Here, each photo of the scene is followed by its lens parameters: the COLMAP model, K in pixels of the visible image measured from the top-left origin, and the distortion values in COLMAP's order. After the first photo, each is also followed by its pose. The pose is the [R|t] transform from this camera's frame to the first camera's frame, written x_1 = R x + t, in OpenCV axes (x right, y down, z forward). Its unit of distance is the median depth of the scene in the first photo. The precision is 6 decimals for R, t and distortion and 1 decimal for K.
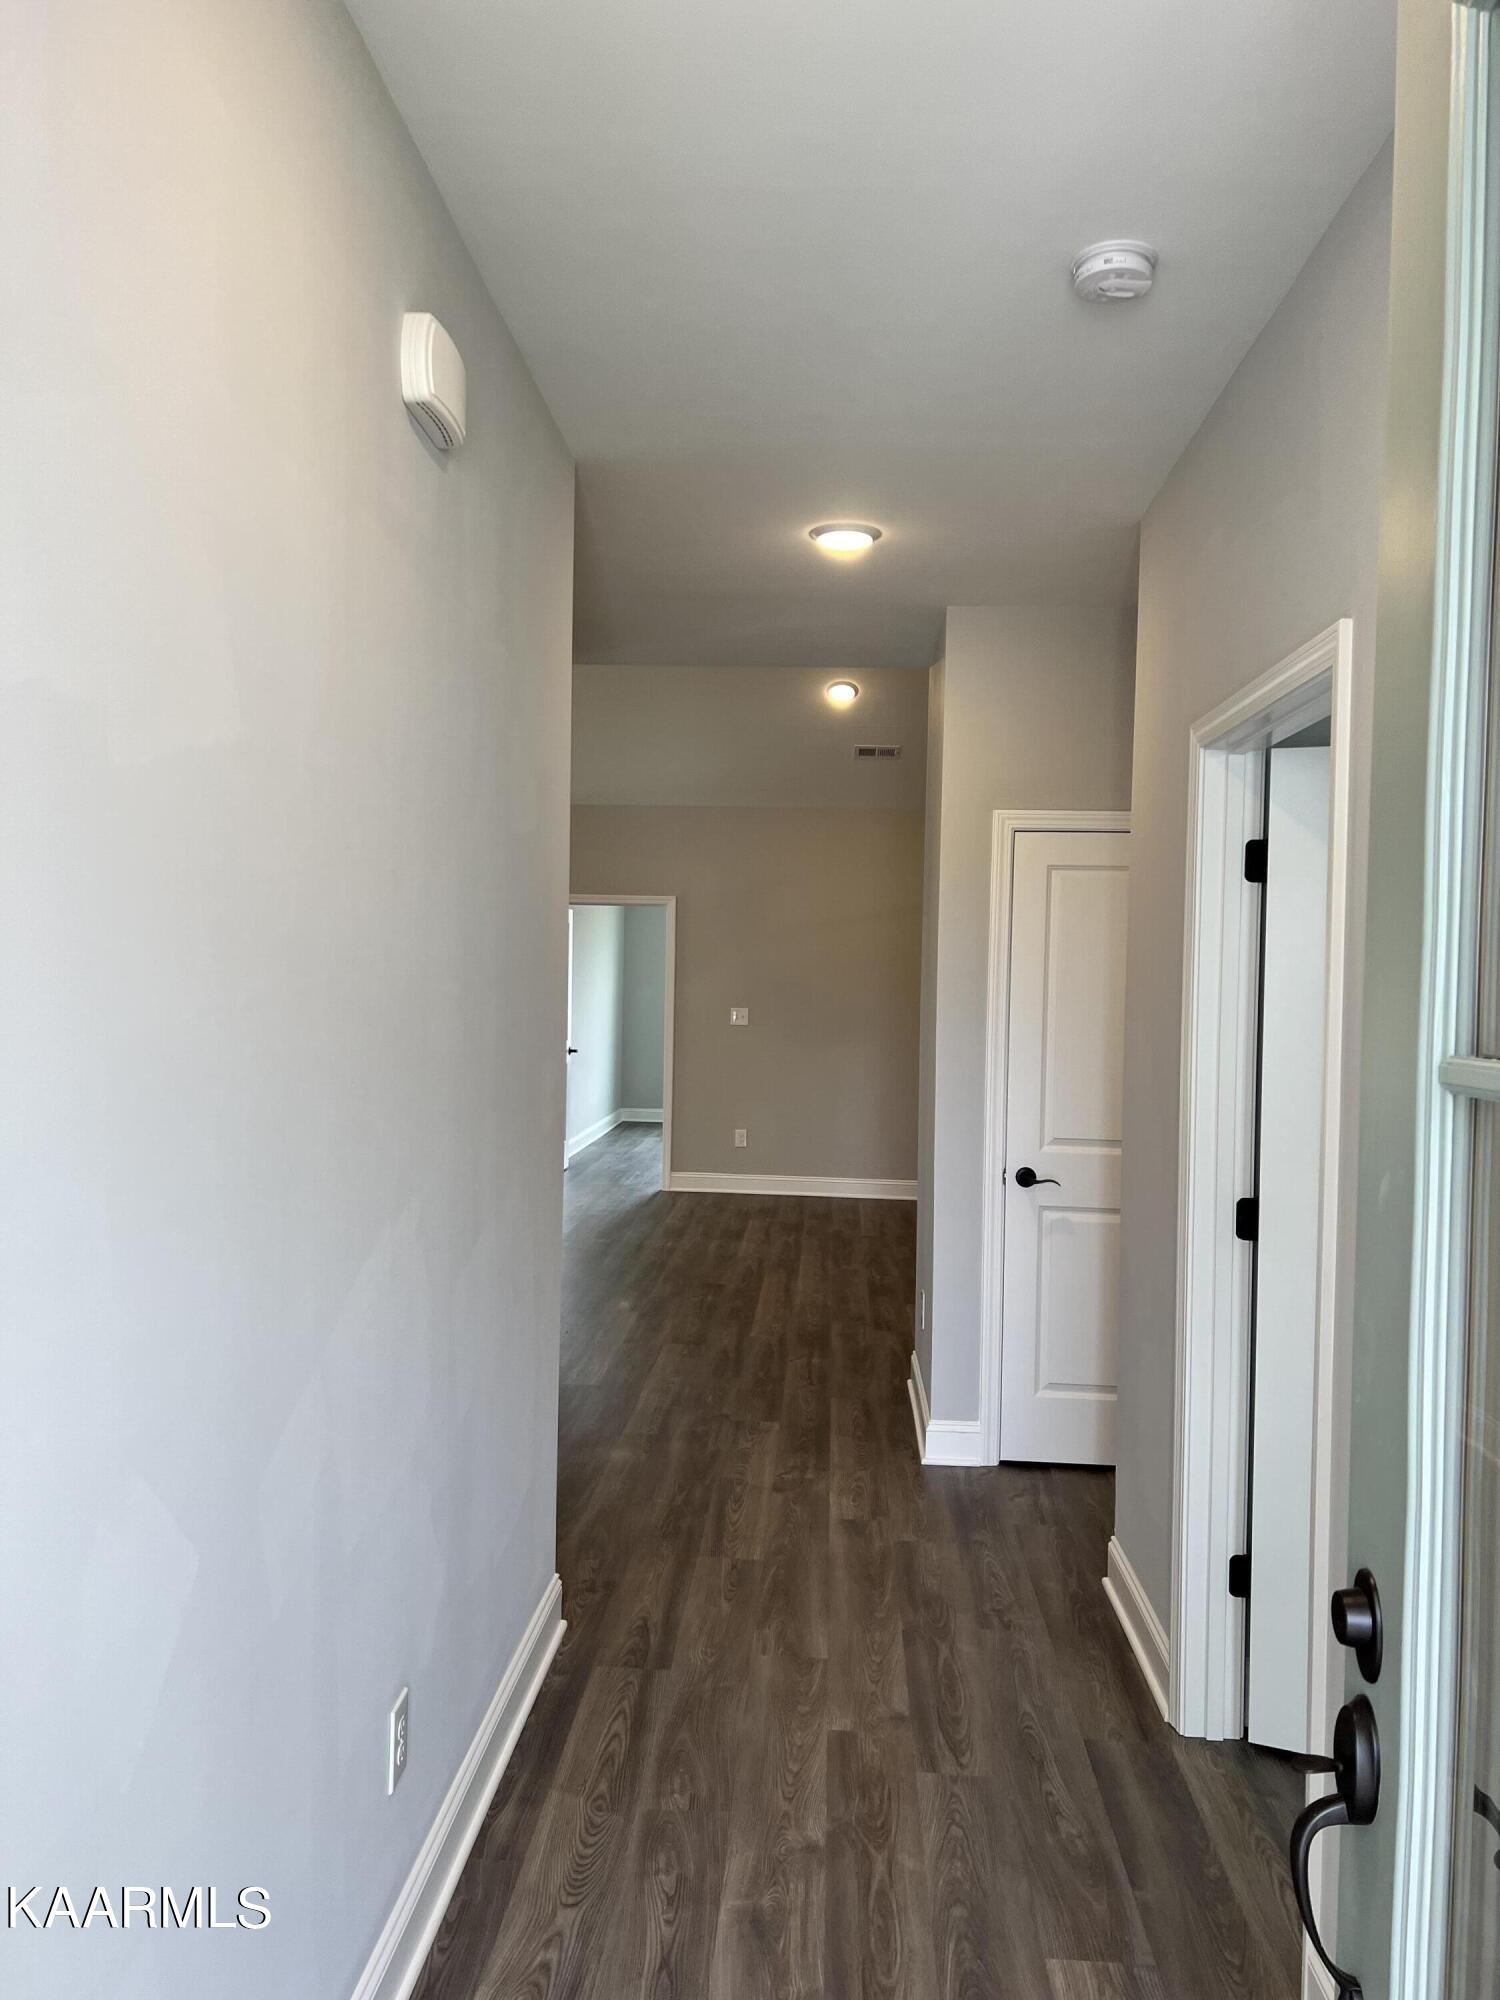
lens RADIAL K [[1502.1, 0, 753.1], [0, 1502.1, 1005.1], [0, 0, 1]] dist [0.031892, -0.026705]
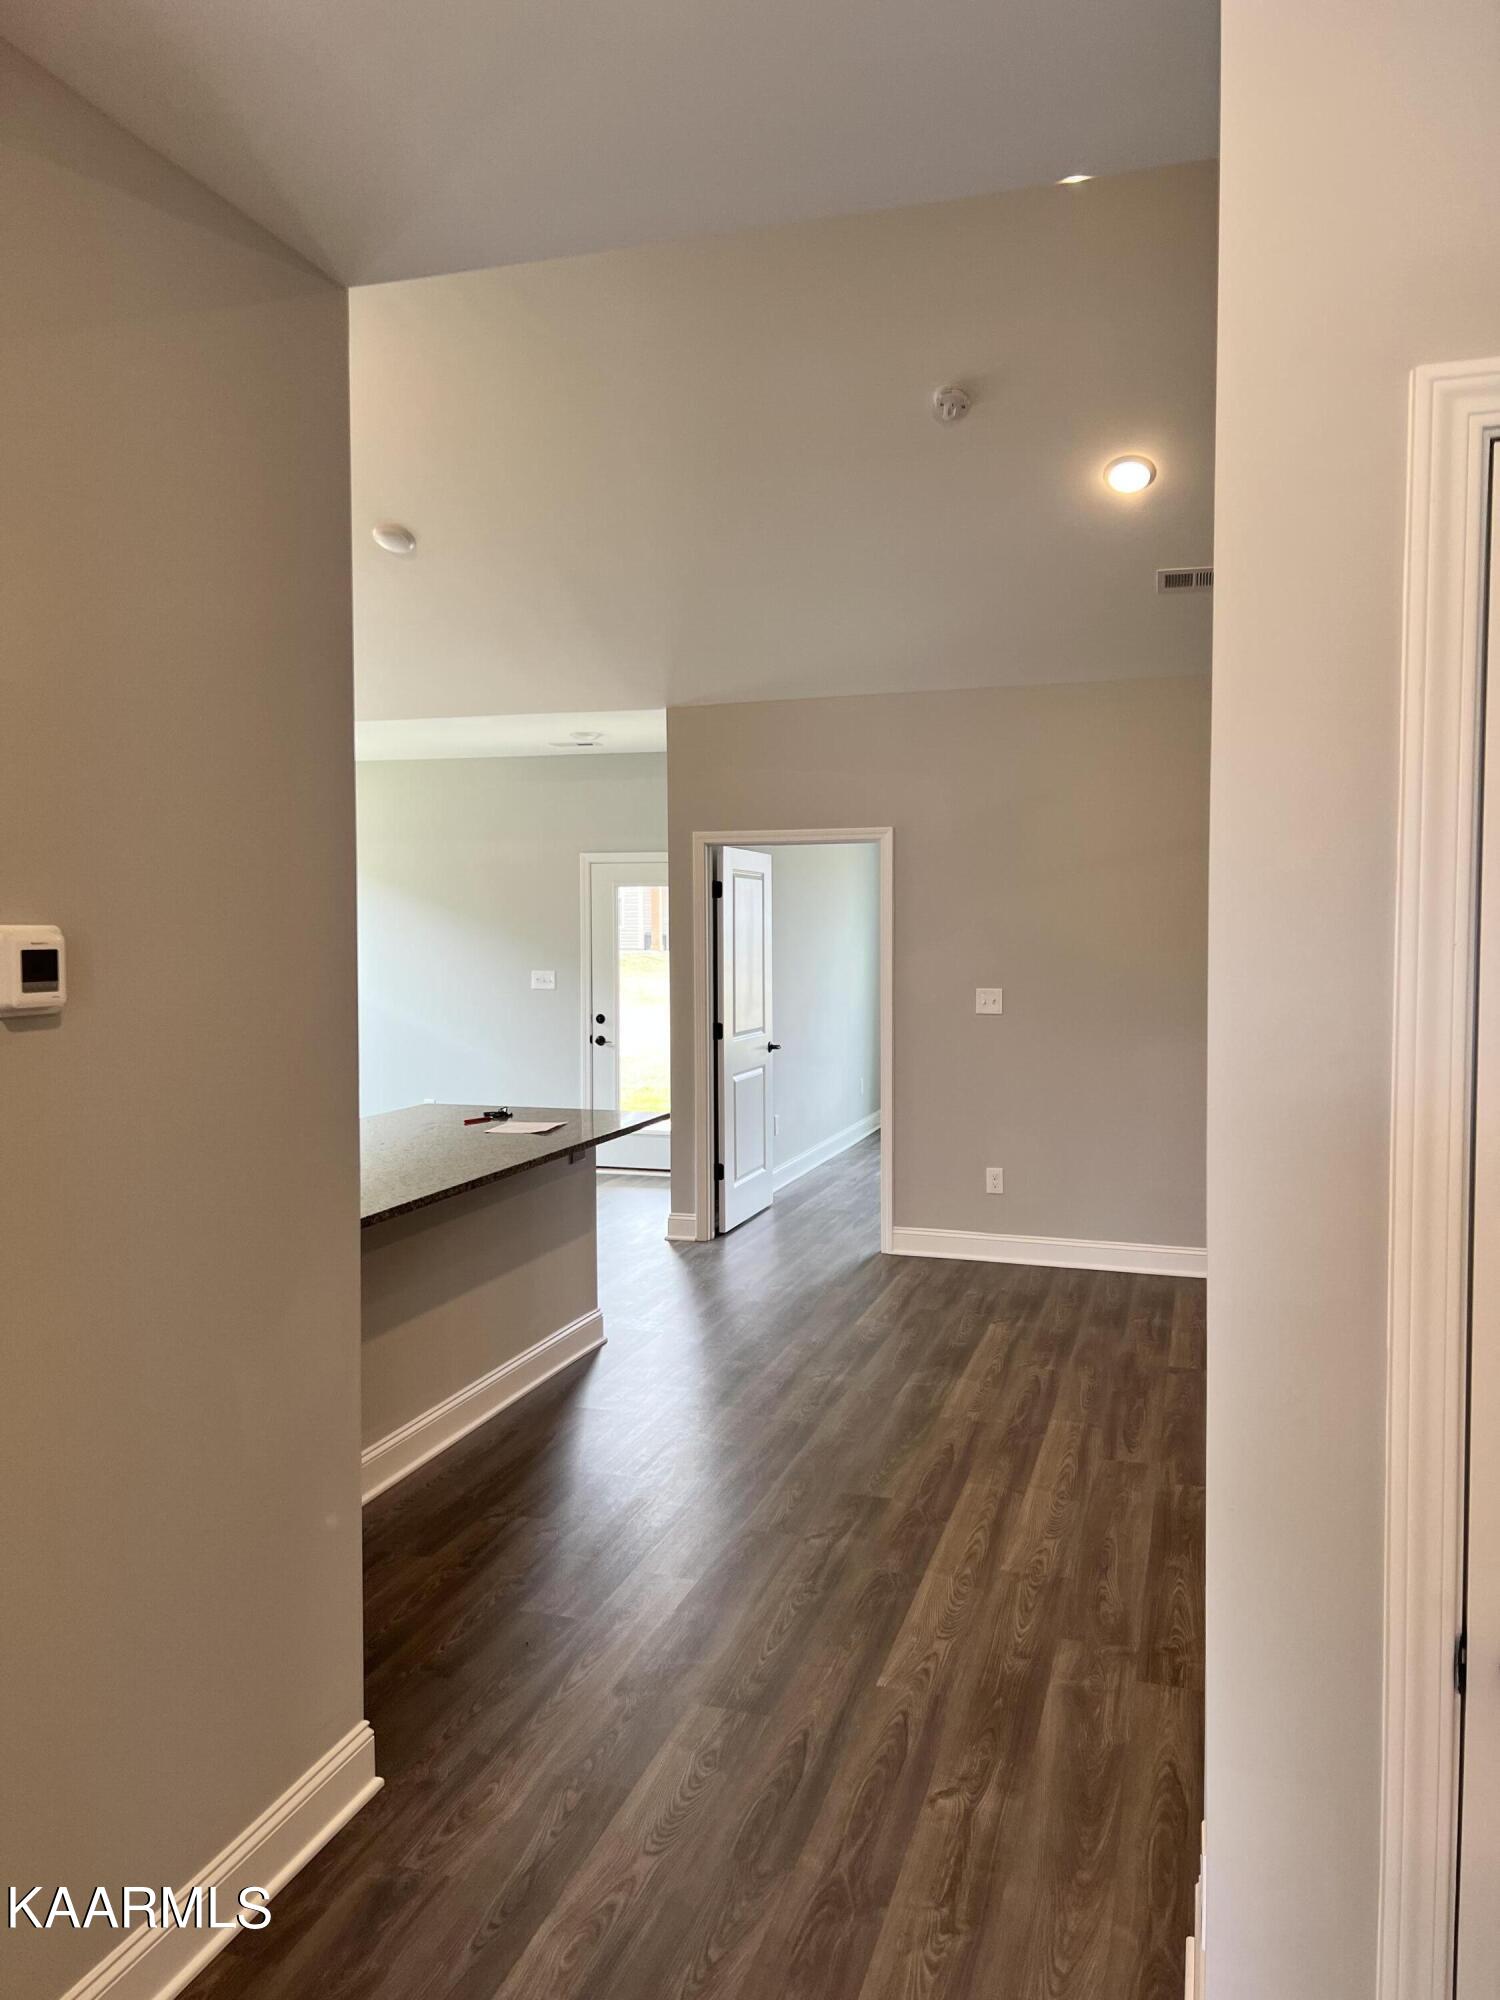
lens RADIAL K [[1502.1, 0, 739.6], [0, 1502.1, 991.9], [0, 0, 1]] dist [0.031892, -0.026705]
pose [[0.968396, -0.008883, -0.249259, 0.058684], [0.014409, 0.999689, 0.020353, -0.013620], [0.249001, -0.023301, 0.968223, 0.375060]]
